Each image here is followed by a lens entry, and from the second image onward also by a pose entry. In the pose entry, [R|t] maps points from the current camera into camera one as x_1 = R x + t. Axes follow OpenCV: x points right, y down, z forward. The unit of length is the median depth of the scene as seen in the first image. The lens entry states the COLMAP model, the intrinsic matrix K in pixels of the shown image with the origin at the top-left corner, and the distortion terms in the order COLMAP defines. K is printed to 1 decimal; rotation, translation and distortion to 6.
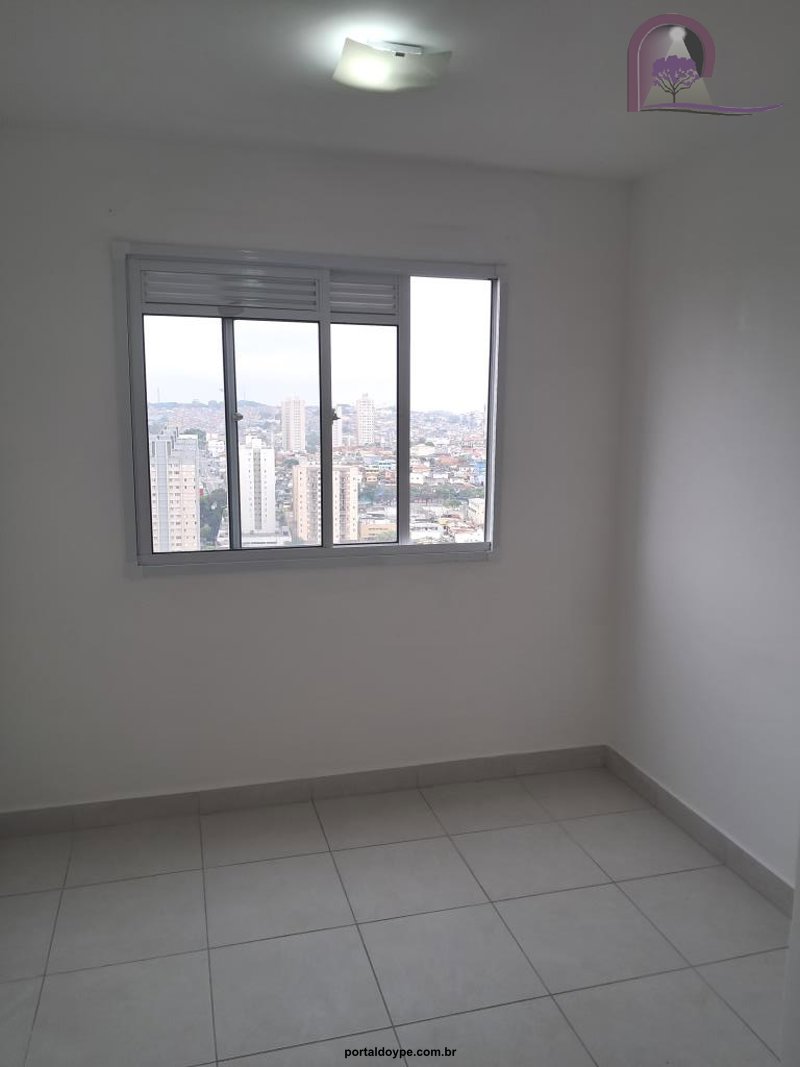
lens RADIAL K [[863.4, 0, 403.2], [0, 863.4, 529.0], [0, 0, 1]] dist [0.071919, -0.005770]
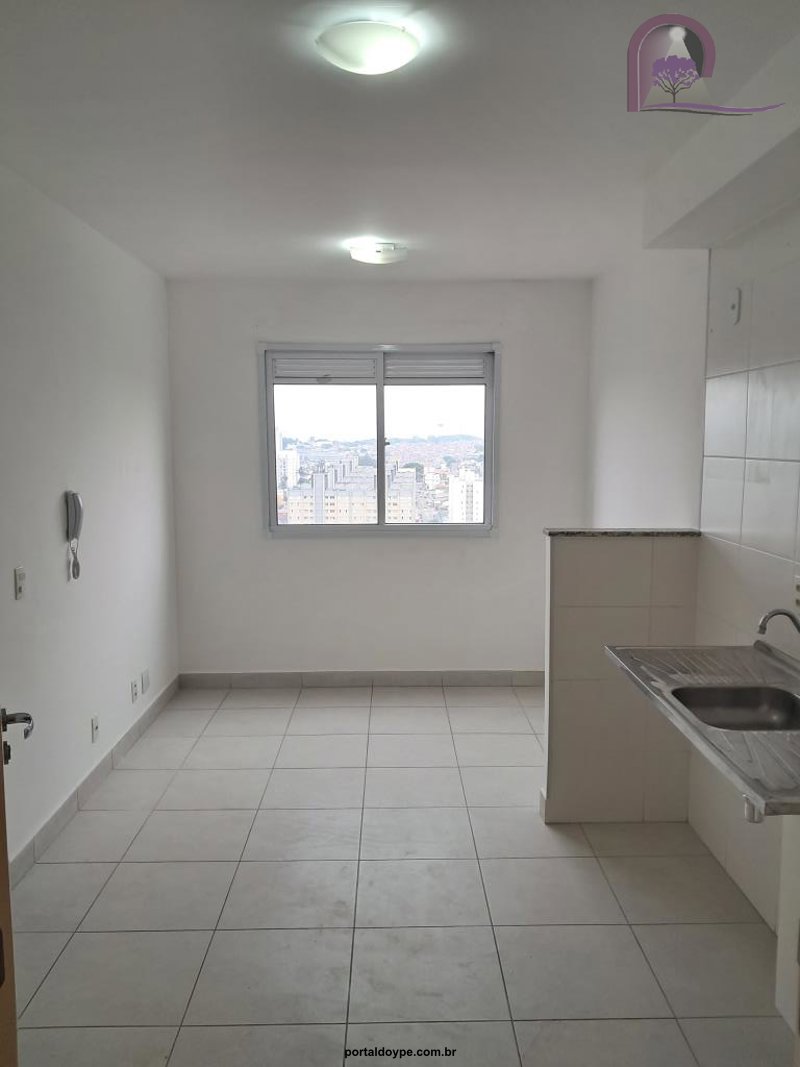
lens RADIAL K [[838.0, 0, 400.0], [0, 838.0, 533.5], [0, 0, 1]] dist [0.154453, -0.302578]
pose [[0.970536, 0.014682, -0.240507, 0.327432], [-0.020355, 0.999570, -0.021122, 0.070579], [0.240094, 0.025395, 0.970418, -0.507840]]
